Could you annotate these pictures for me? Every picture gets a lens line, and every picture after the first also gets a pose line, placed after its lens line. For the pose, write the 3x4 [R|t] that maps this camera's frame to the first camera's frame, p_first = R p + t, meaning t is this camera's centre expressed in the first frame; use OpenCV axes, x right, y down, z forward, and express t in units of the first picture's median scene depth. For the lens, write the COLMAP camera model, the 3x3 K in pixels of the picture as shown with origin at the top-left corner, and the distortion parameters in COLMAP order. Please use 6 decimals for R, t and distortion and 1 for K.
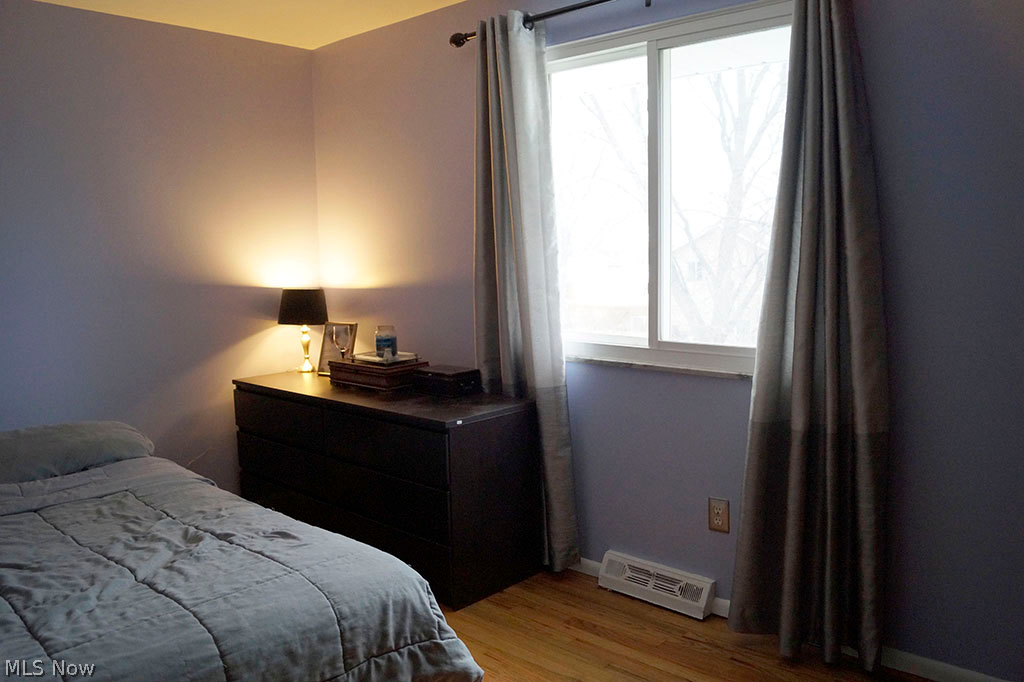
lens RADIAL K [[800.0, 0, 512.0], [0, 800.0, 341.0], [0, 0, 1]] dist [-0.008115, -0.002858]
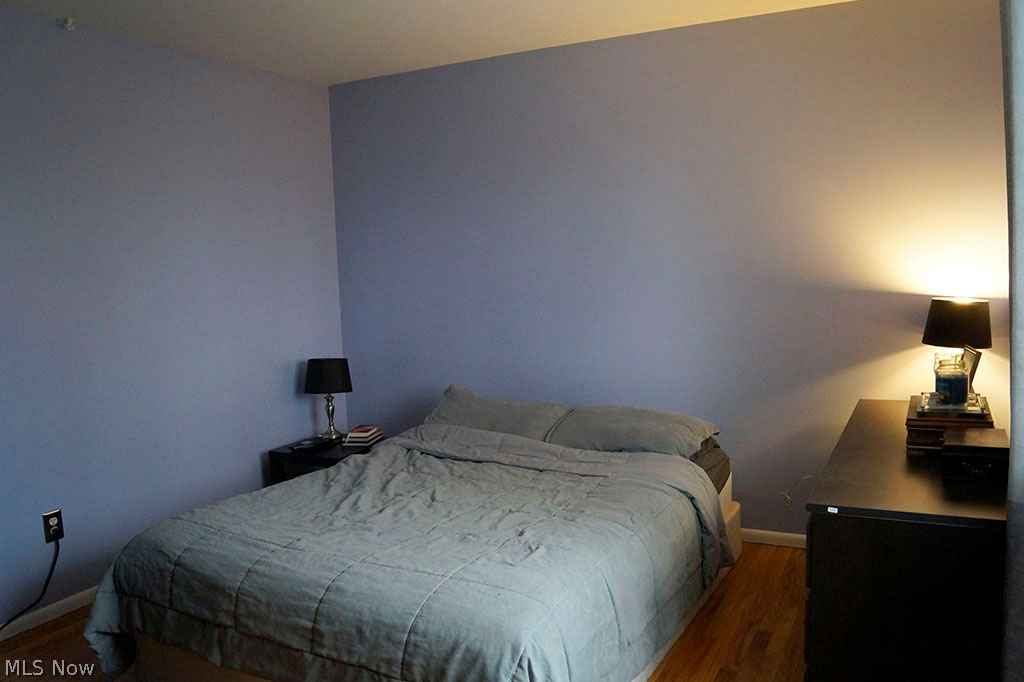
lens RADIAL K [[800.0, 0, 512.0], [0, 800.0, 341.0], [0, 0, 1]] dist [-0.008115, -0.002858]
pose [[0.252034, 0.100890, -0.962445, 0.780011], [-0.068077, 0.993935, 0.086364, -0.128831], [0.965321, 0.043754, 0.257374, 0.827908]]
